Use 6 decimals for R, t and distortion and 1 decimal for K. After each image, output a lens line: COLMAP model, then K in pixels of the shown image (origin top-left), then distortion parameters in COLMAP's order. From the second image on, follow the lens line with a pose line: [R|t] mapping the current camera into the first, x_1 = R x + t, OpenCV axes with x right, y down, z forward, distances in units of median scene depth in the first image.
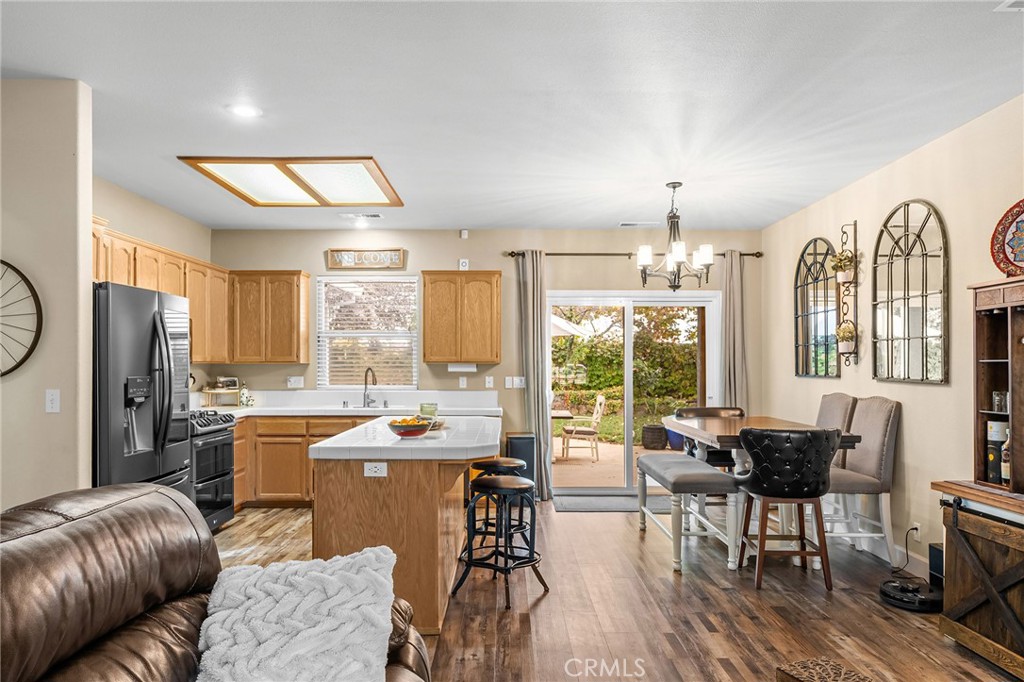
lens RADIAL K [[707.2, 0, 498.1], [0, 707.2, 355.6], [0, 0, 1]] dist [0.004369, -0.003529]
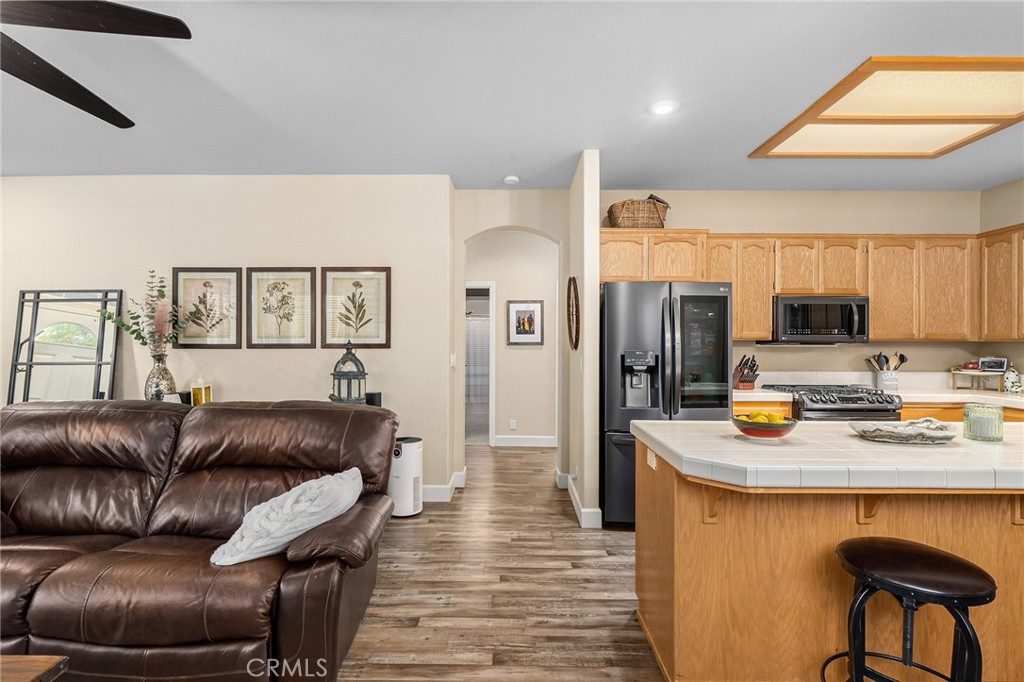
lens RADIAL K [[506.3, 0, 517.9], [0, 506.3, 340.2], [0, 0, 1]] dist [-0.002568, 0.000033]
pose [[0.028351, 0.008596, -0.999561, 0.258235], [0.005688, 0.999945, 0.008761, 0.001894], [0.999582, -0.005934, 0.028301, 0.482895]]
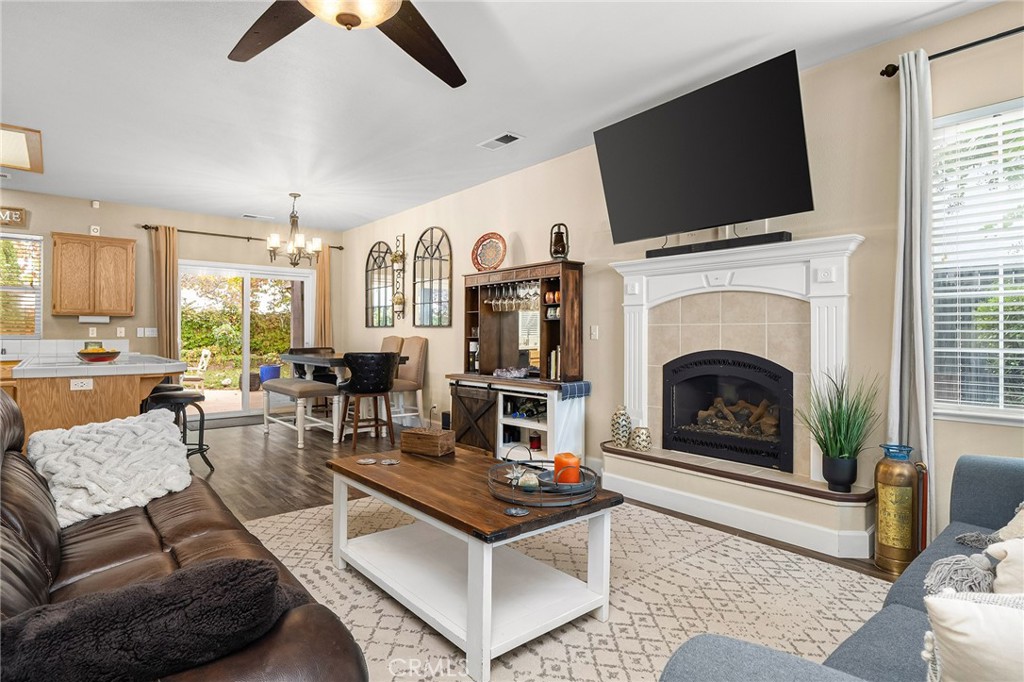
lens RADIAL K [[550.9, 0, 512.4], [0, 550.9, 328.5], [0, 0, 1]] dist [0.002705, -0.002790]
pose [[0.761765, 0.008642, 0.647796, -0.133849], [-0.009627, 0.999952, -0.002019, 0.032166], [-0.647782, -0.004698, 0.761811, -0.157428]]
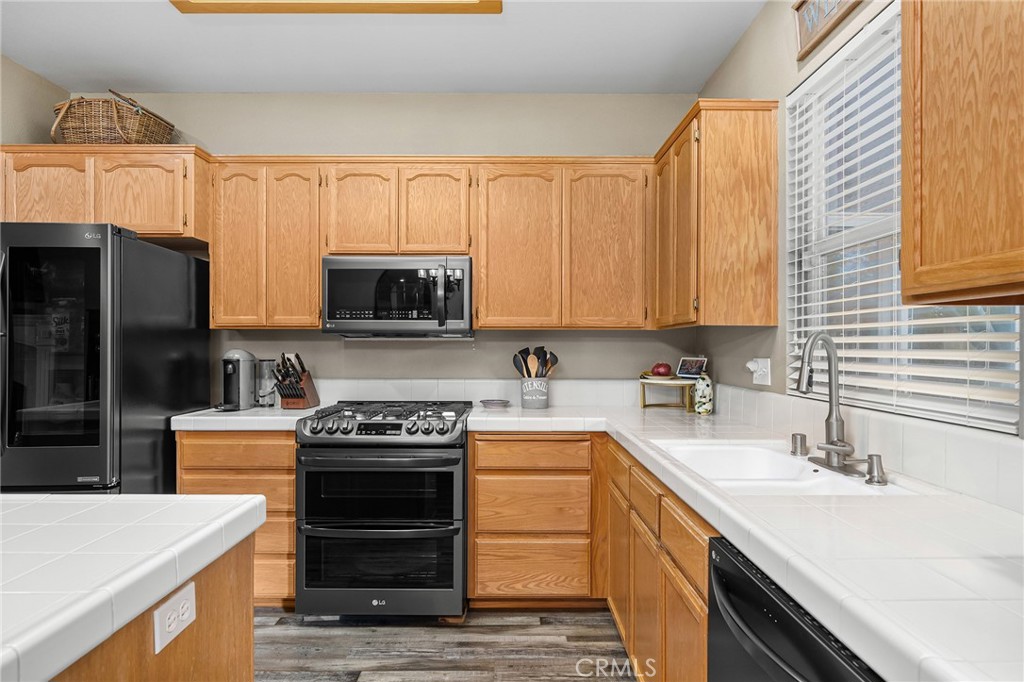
lens RADIAL K [[583.7, 0, 515.1], [0, 583.7, 340.3], [0, 0, 1]] dist [0.001969, -0.000280]
pose [[0.032394, 0.004629, -0.999464, 0.067059], [0.007723, 0.999958, 0.004882, 0.018740], [0.999445, -0.007877, 0.032357, 1.013201]]
